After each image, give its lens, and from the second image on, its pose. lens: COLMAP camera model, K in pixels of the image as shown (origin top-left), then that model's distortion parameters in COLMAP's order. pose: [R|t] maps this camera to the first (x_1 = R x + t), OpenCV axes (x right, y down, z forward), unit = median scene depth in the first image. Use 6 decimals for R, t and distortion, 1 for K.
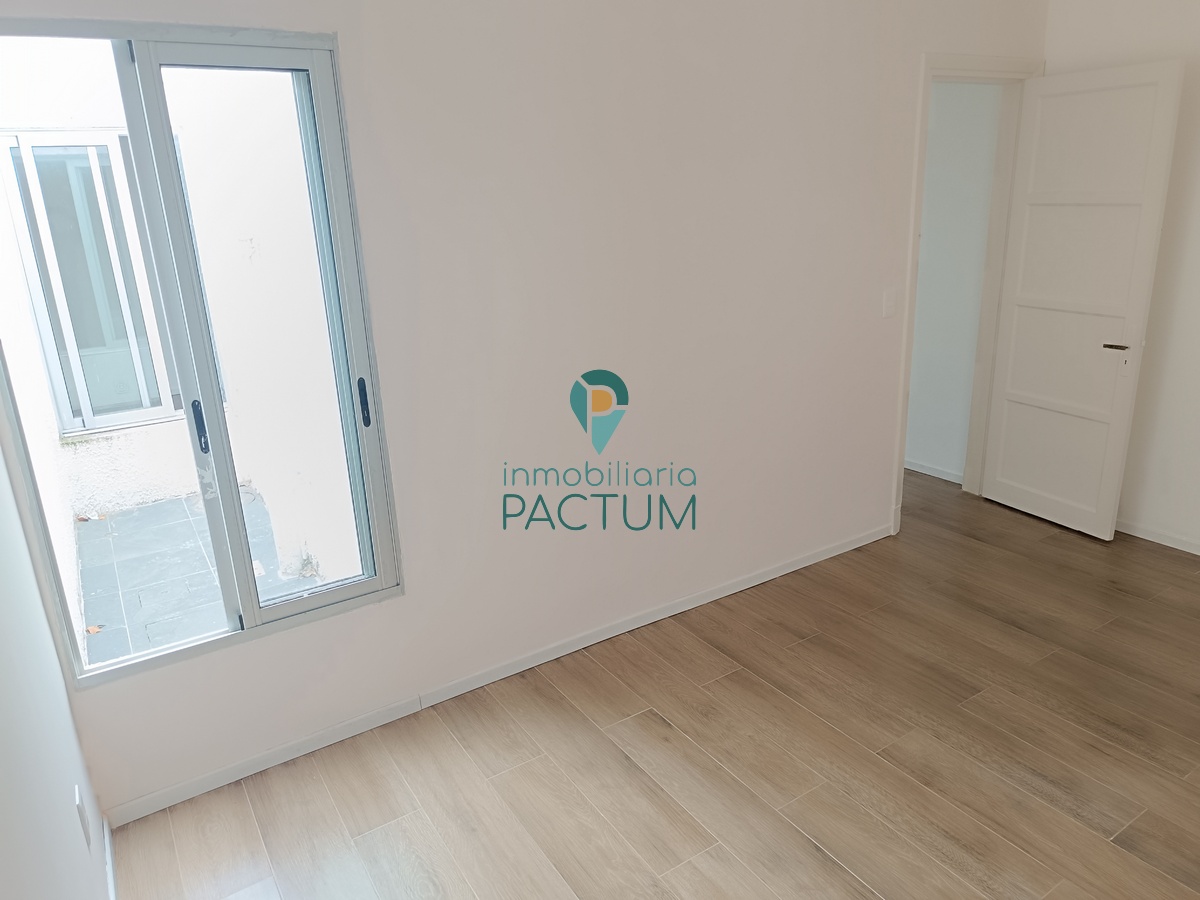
lens RADIAL K [[827.9, 0, 602.9], [0, 827.9, 453.3], [0, 0, 1]] dist [0.008946, -0.013126]
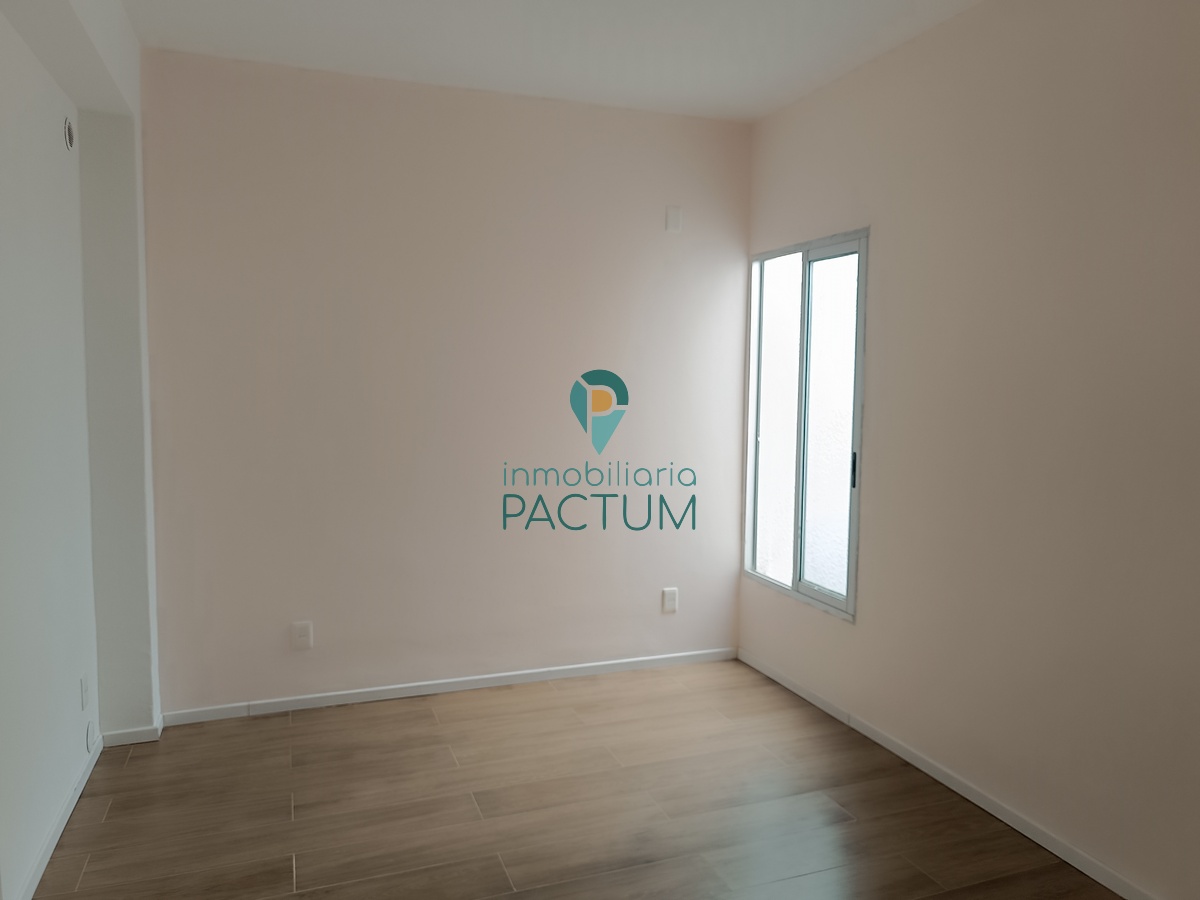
lens RADIAL K [[827.9, 0, 599.3], [0, 827.9, 440.7], [0, 0, 1]] dist [0.008946, -0.013126]
pose [[-0.211574, 0.114637, -0.970616, 1.084000], [-0.300909, 0.937218, 0.176284, -0.210864], [0.929887, 0.329364, -0.163795, 0.761613]]
